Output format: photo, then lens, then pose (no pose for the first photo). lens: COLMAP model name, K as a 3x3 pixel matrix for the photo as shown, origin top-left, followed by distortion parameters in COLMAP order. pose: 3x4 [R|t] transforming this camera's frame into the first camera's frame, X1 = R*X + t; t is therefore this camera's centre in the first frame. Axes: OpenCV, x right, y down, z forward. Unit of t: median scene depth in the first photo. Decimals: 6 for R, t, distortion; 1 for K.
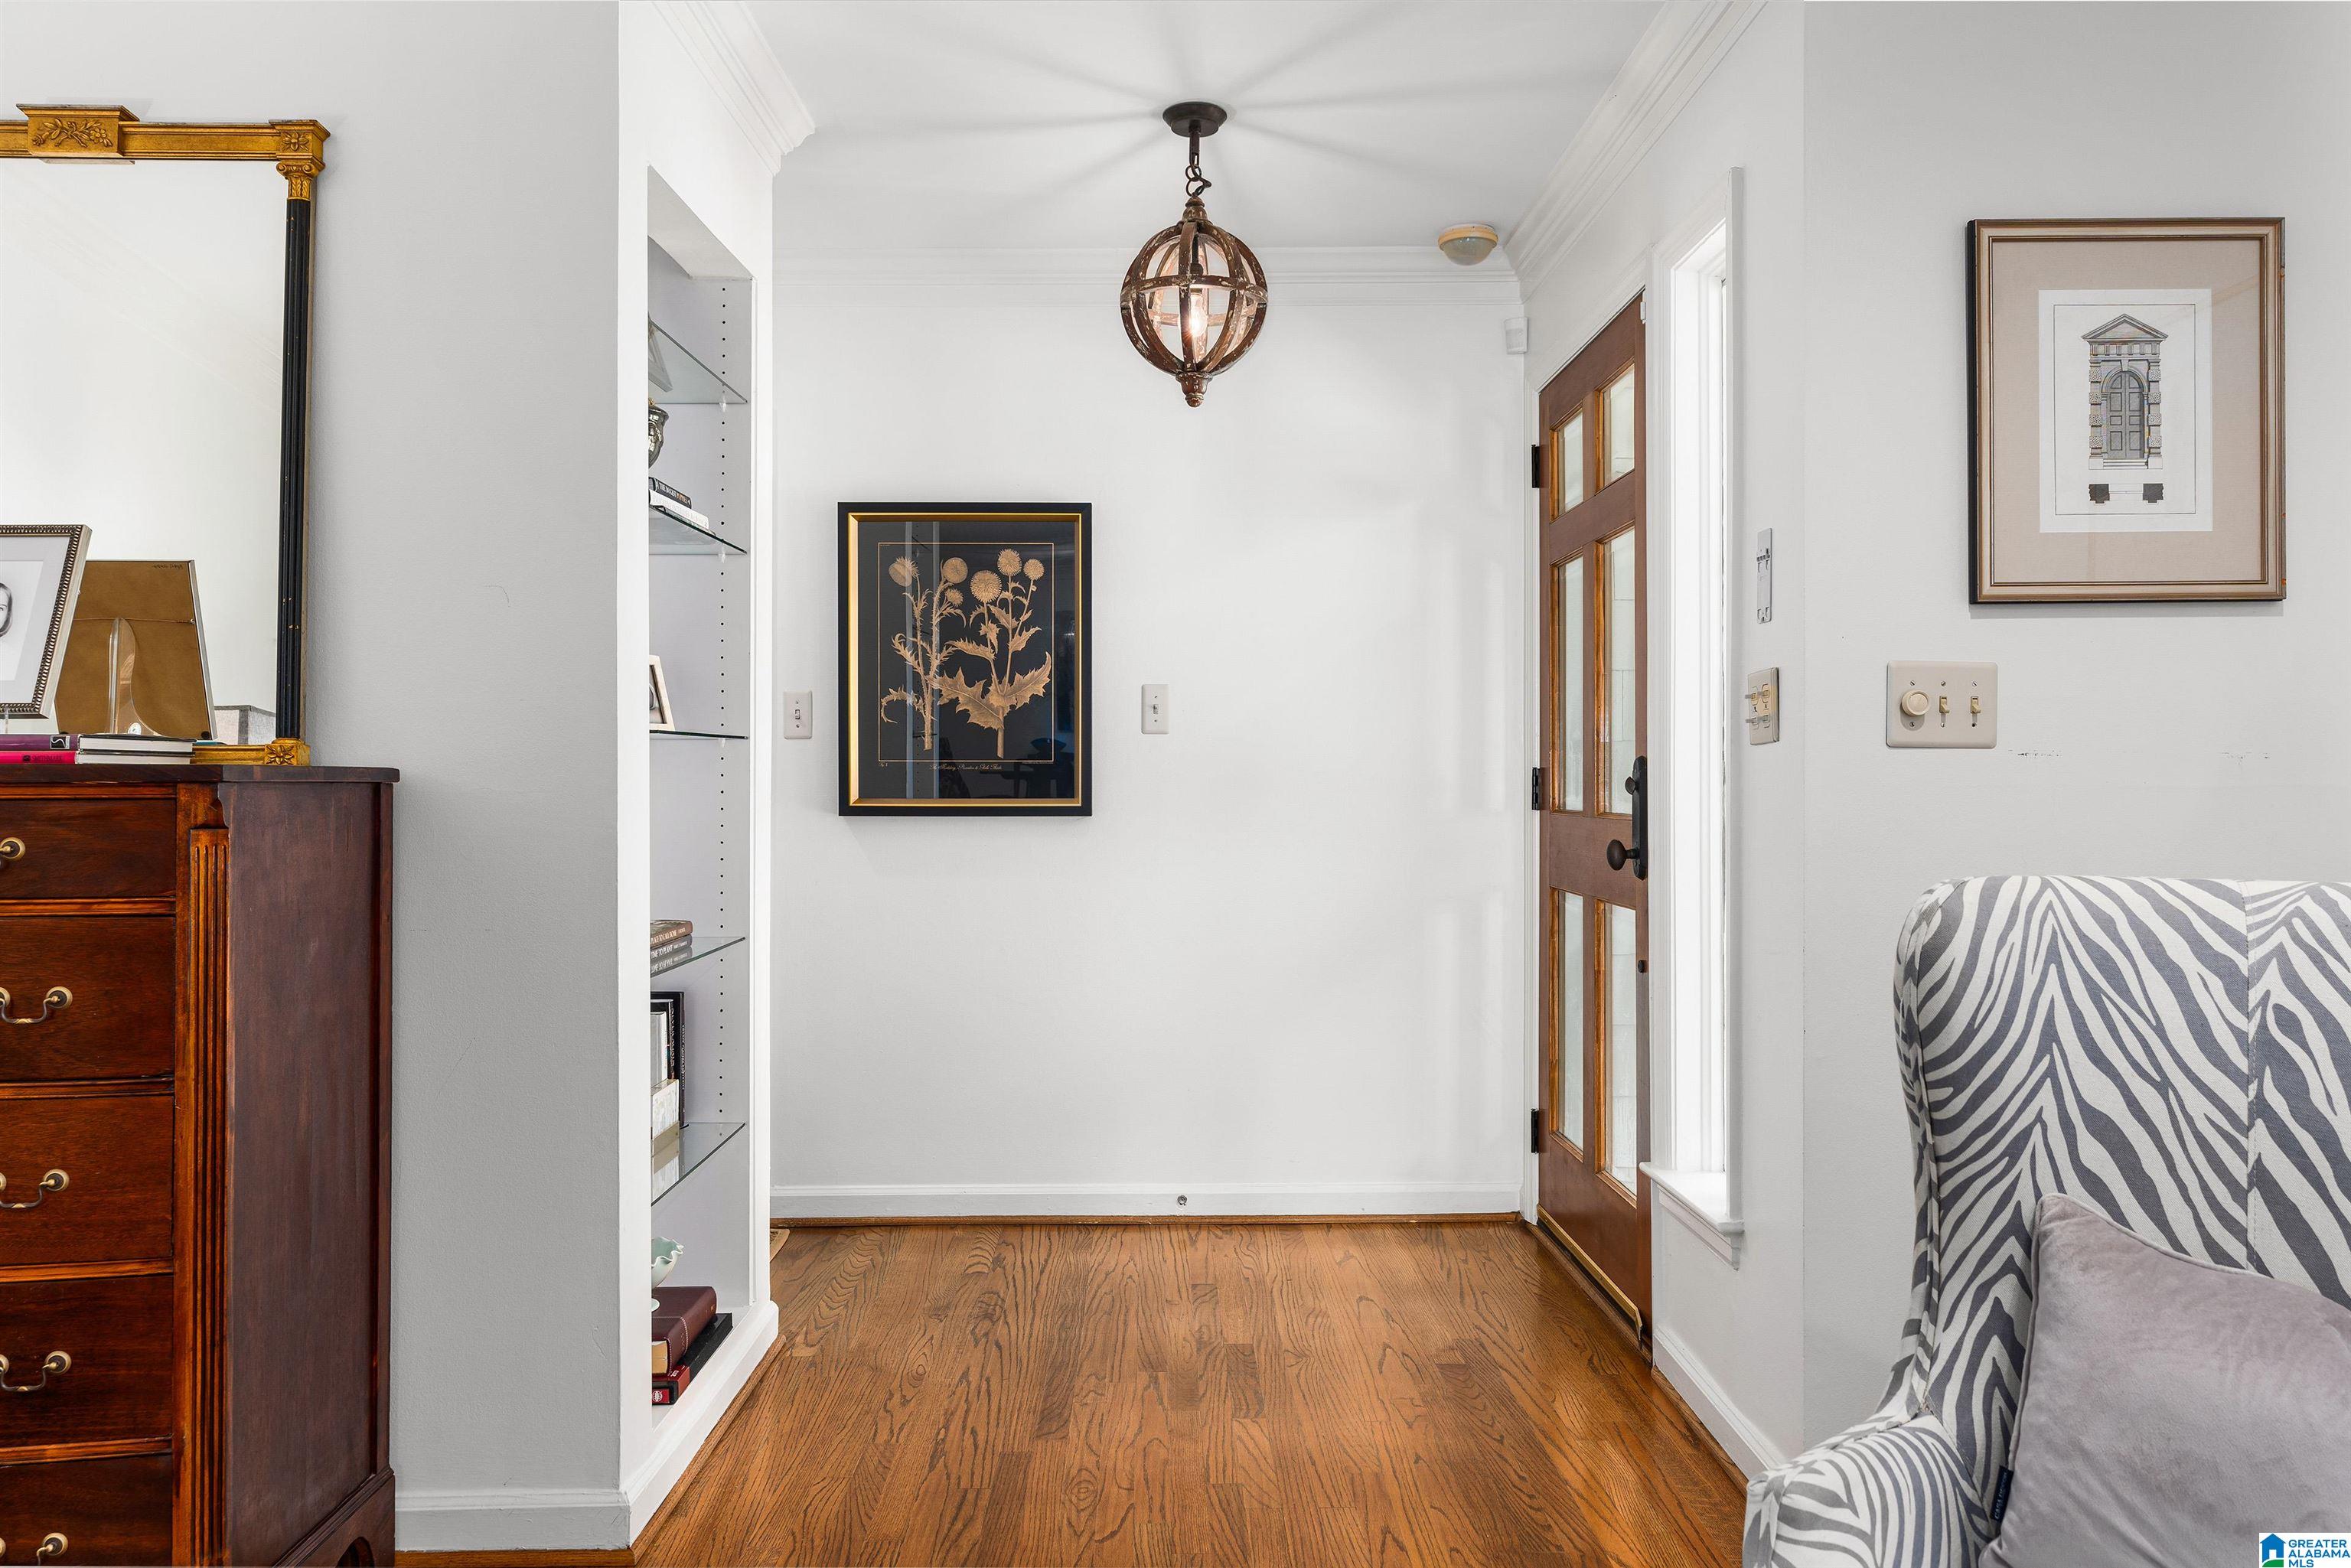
lens RADIAL K [[1710.9, 0, 1164.9], [0, 1710.9, 772.5], [0, 0, 1]] dist [0.005192, 0.004806]
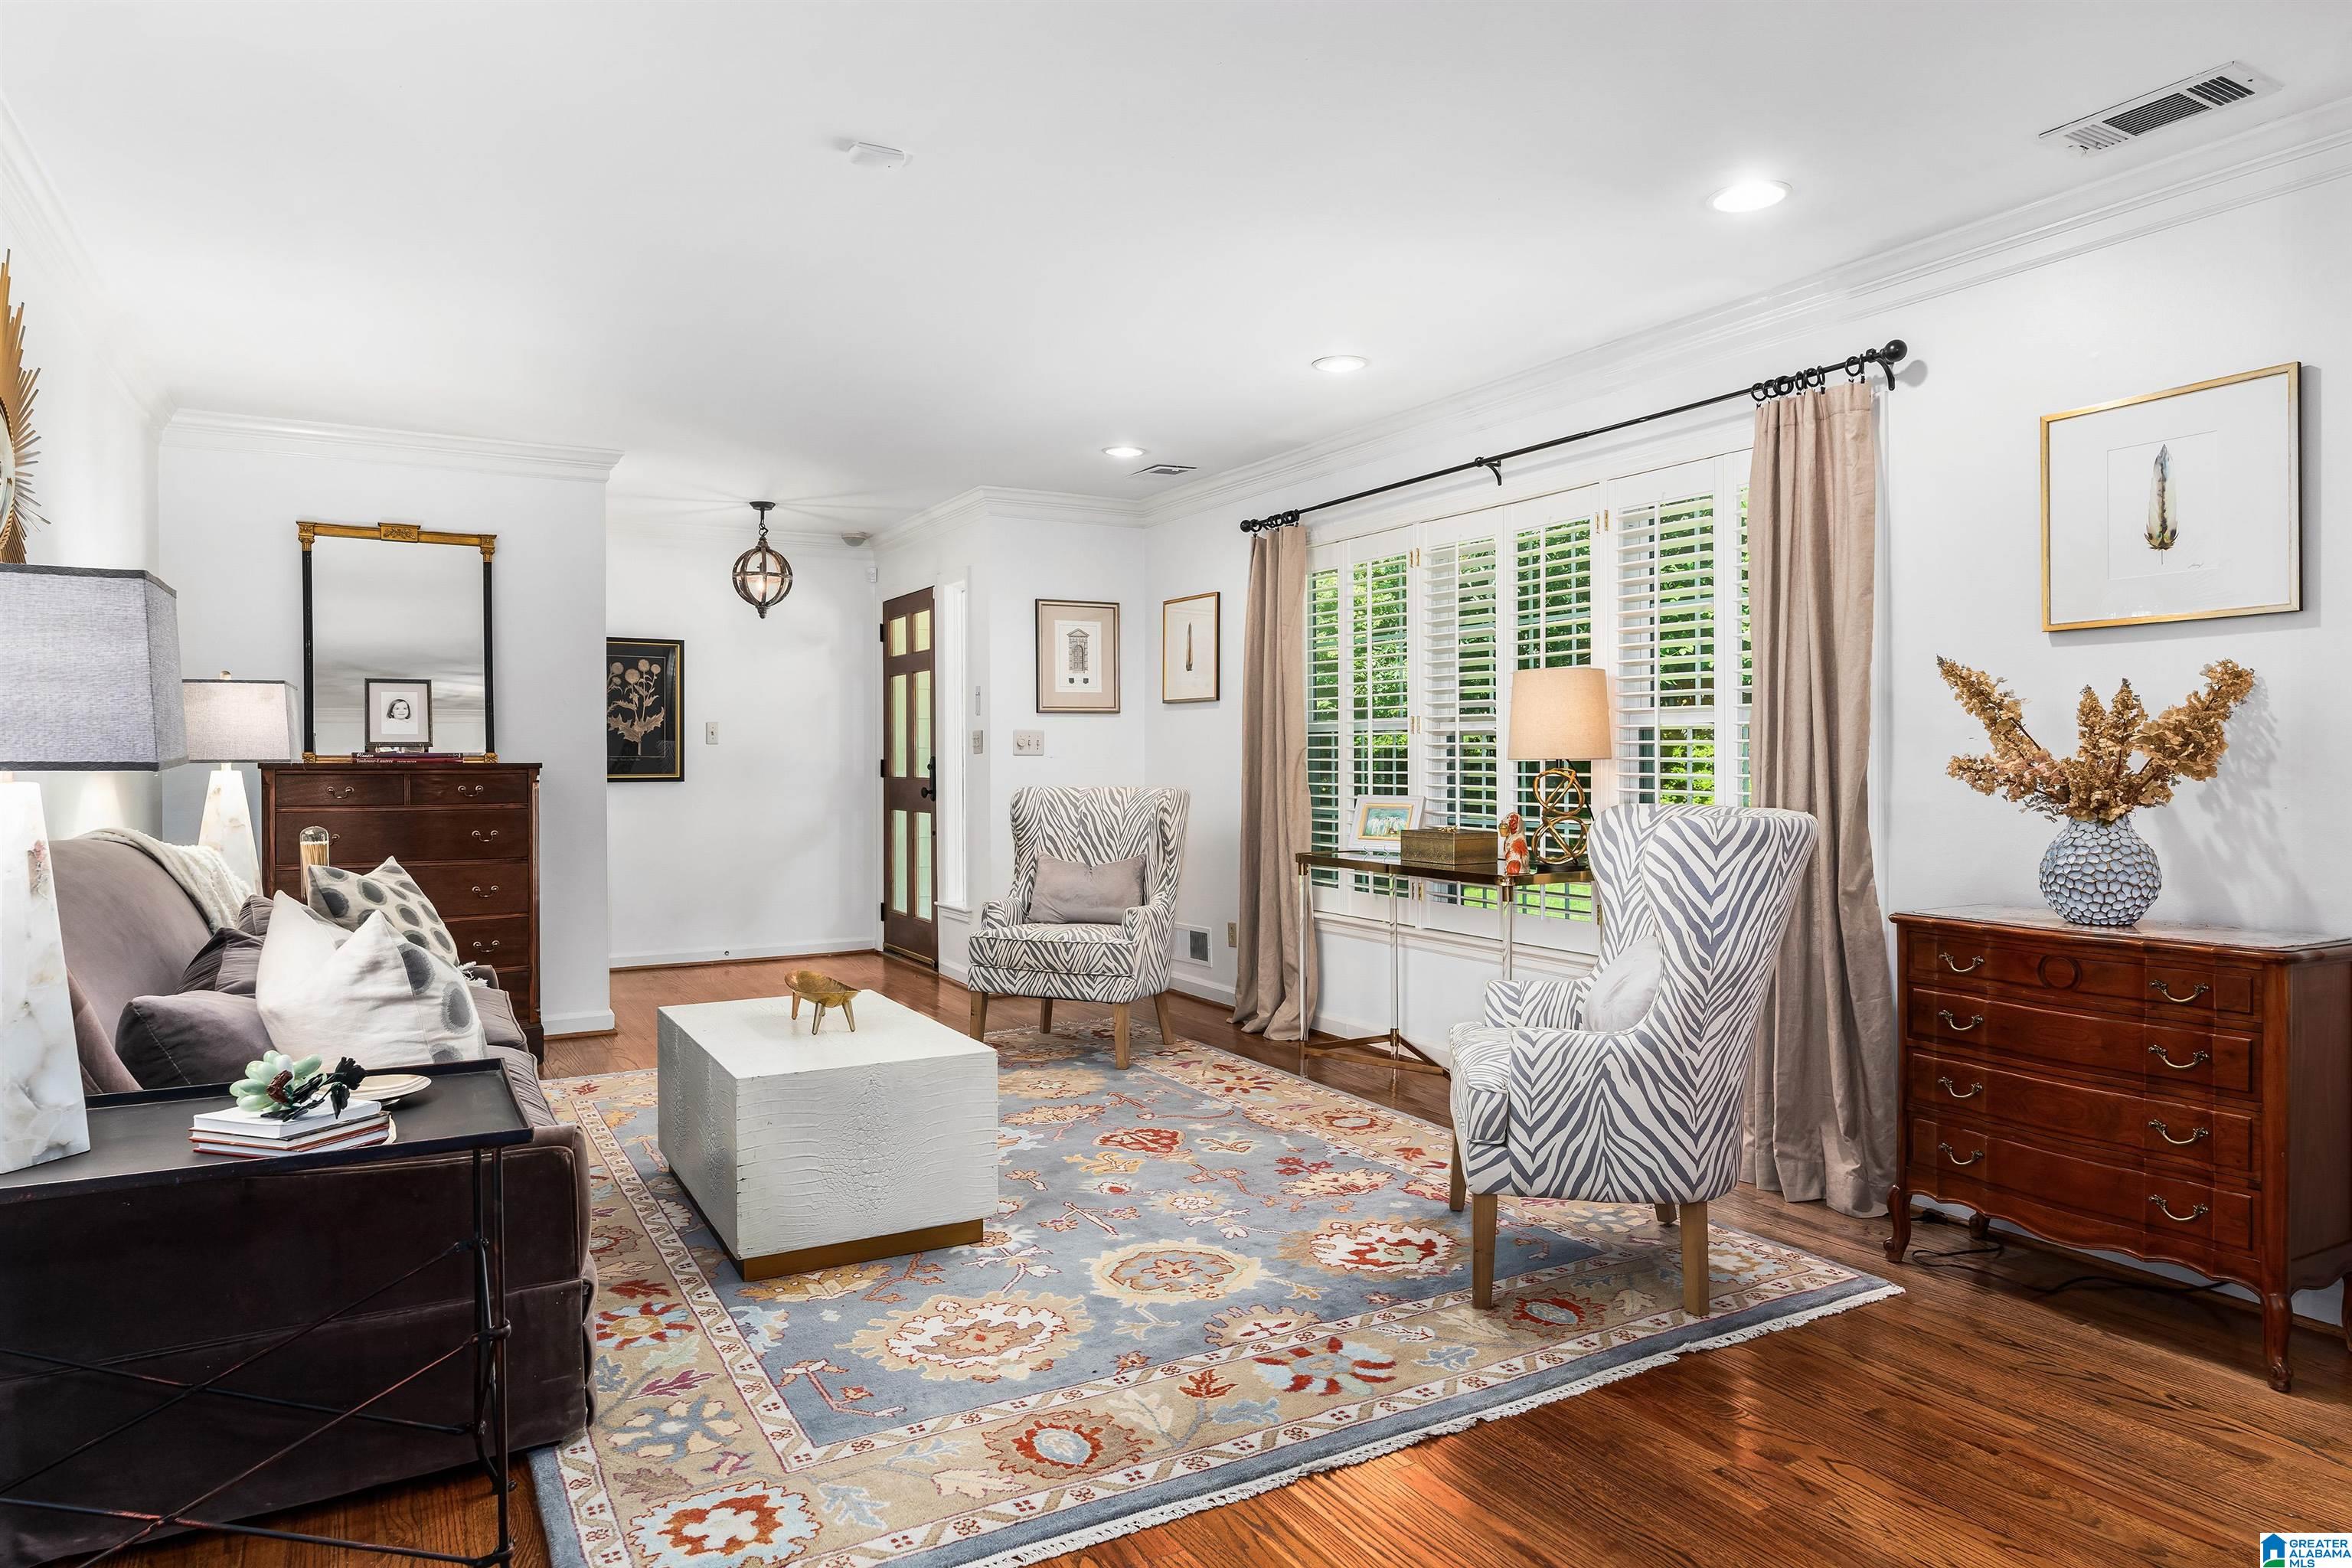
lens RADIAL K [[1411.7, 0, 1176.9], [0, 1411.7, 772.2], [0, 0, 1]] dist [-0.005388, 0.003951]
pose [[0.879427, -0.006845, 0.475984, -0.442750], [0.000674, 0.999914, 0.013135, -0.012804], [-0.476033, -0.011230, 0.879356, -1.144492]]
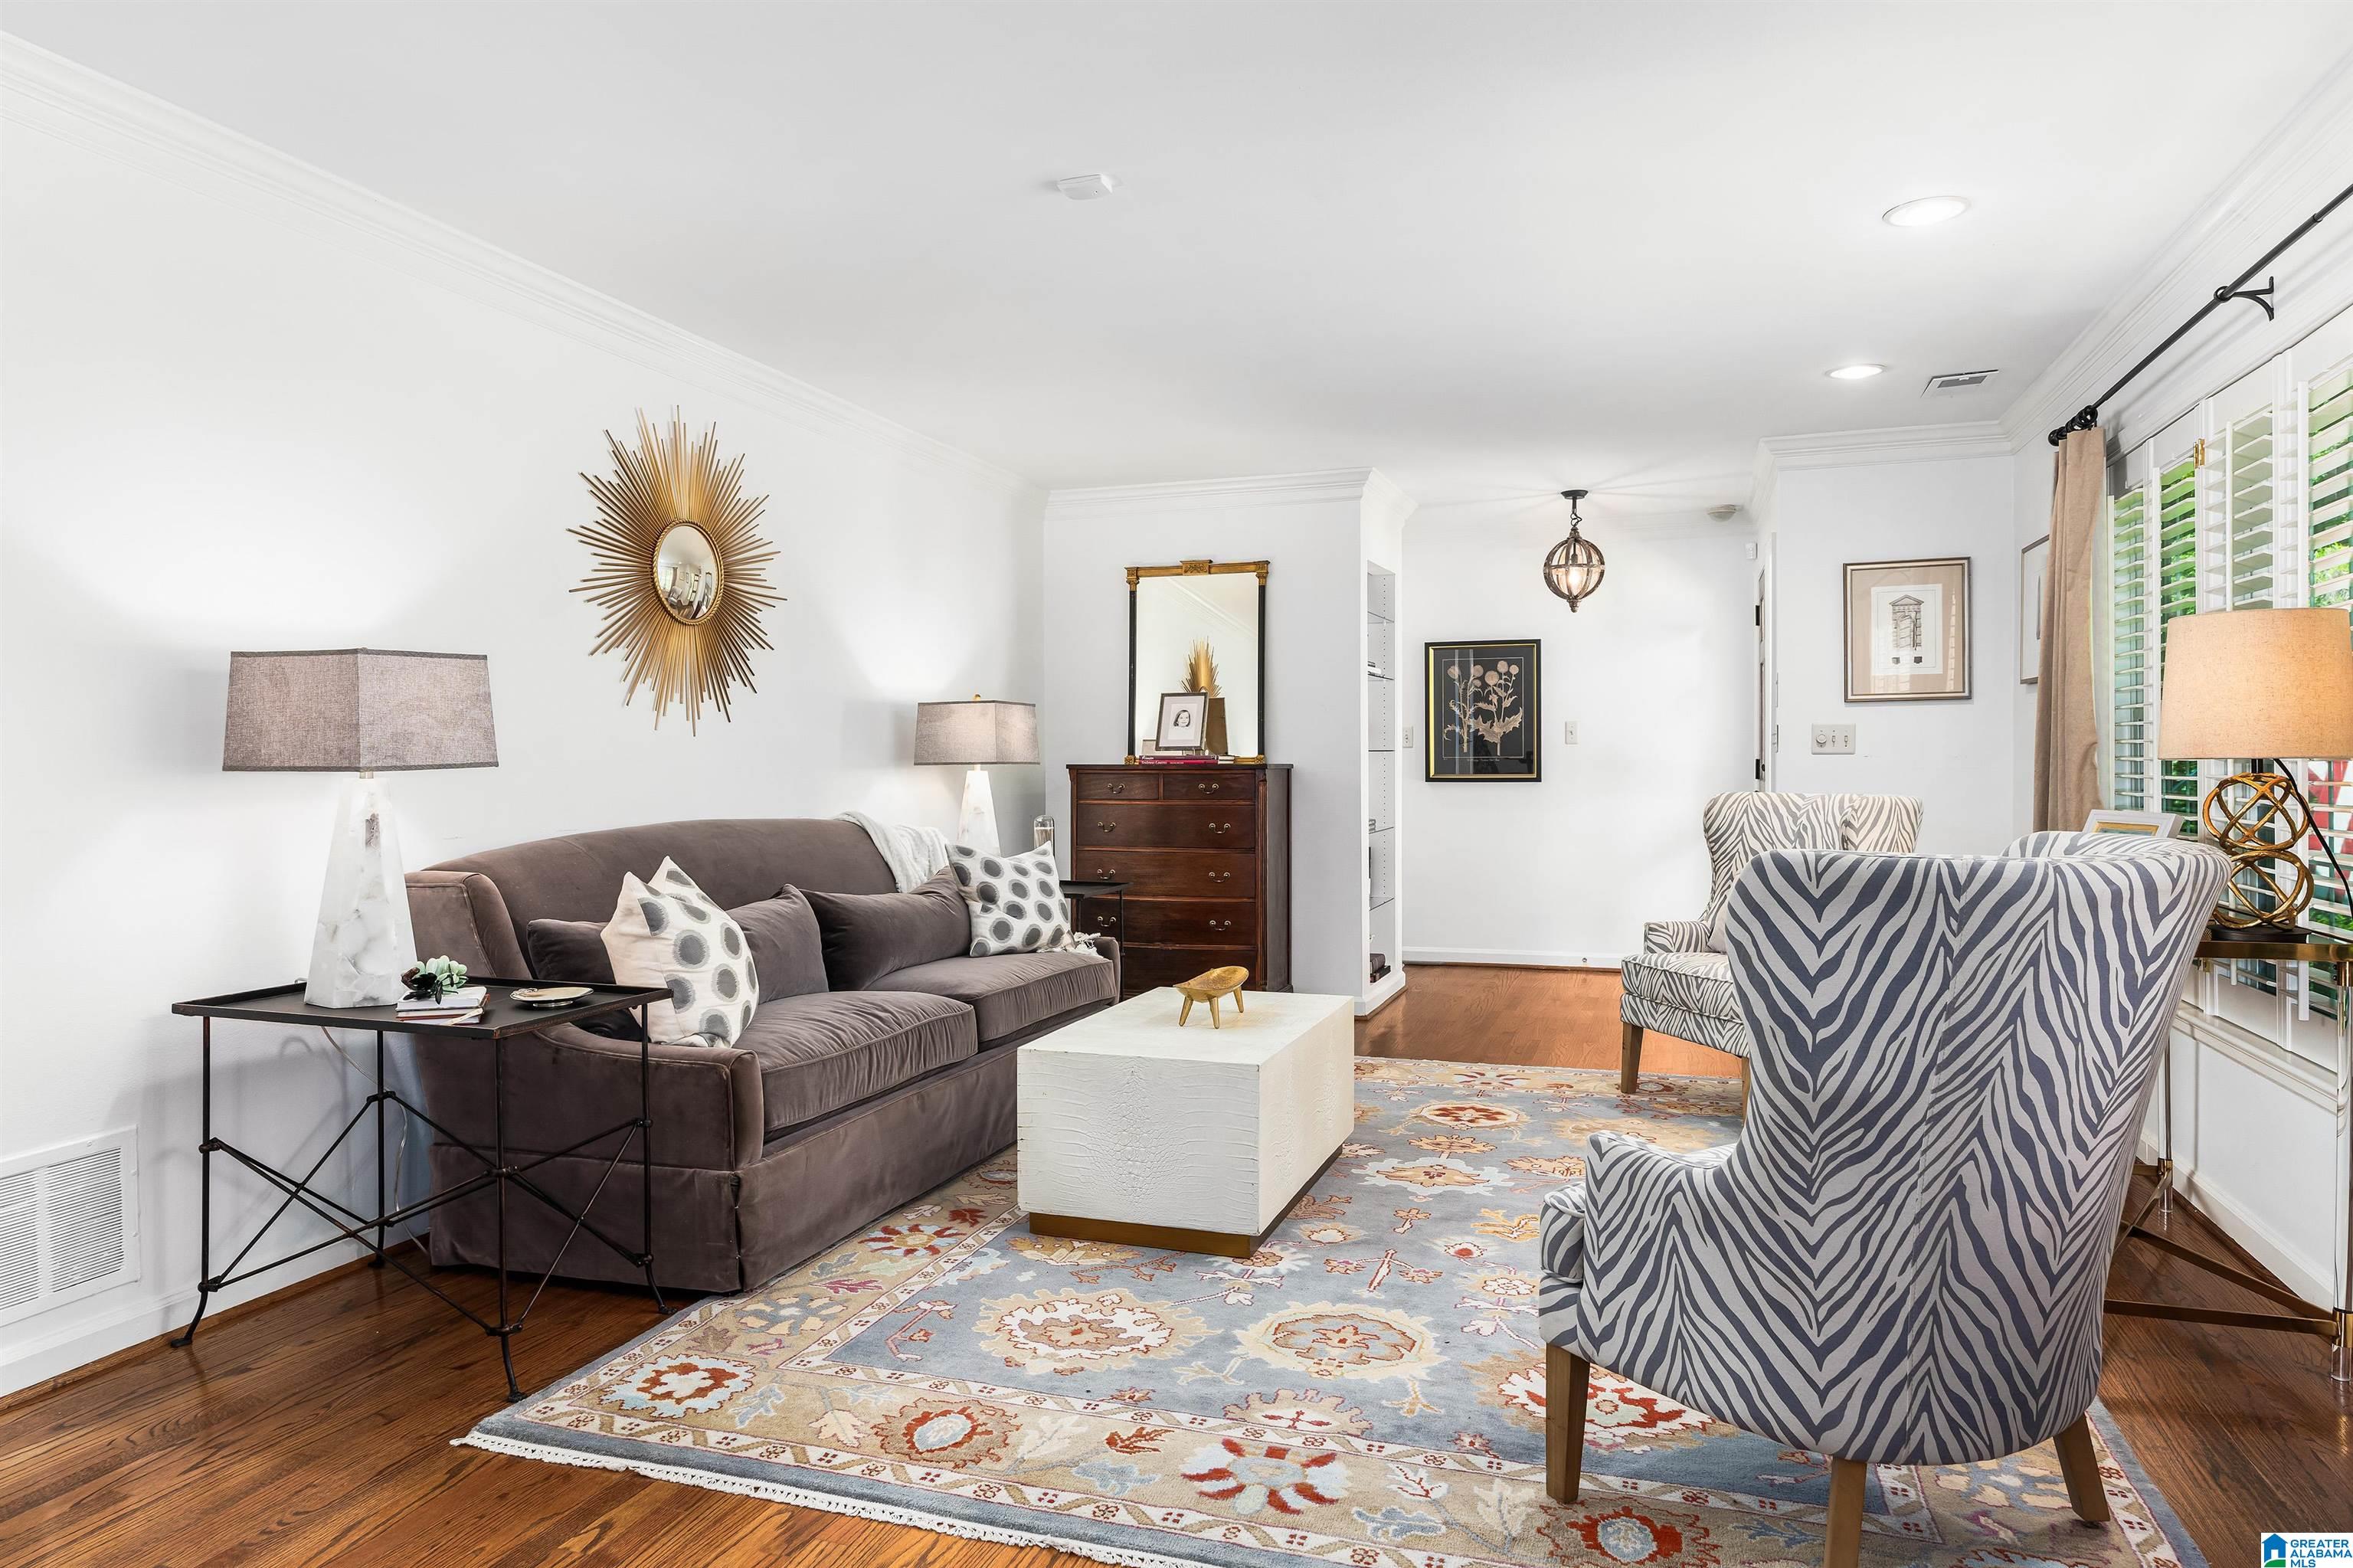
lens RADIAL K [[1460.2, 0, 1159.5], [0, 1460.2, 776.7], [0, 0, 1]] dist [-0.001737, 0.002670]
pose [[0.938849, -0.001386, -0.344327, 0.178584], [0.006491, 0.999885, 0.013672, -0.012759], [0.344268, -0.015071, 0.938750, -1.160644]]
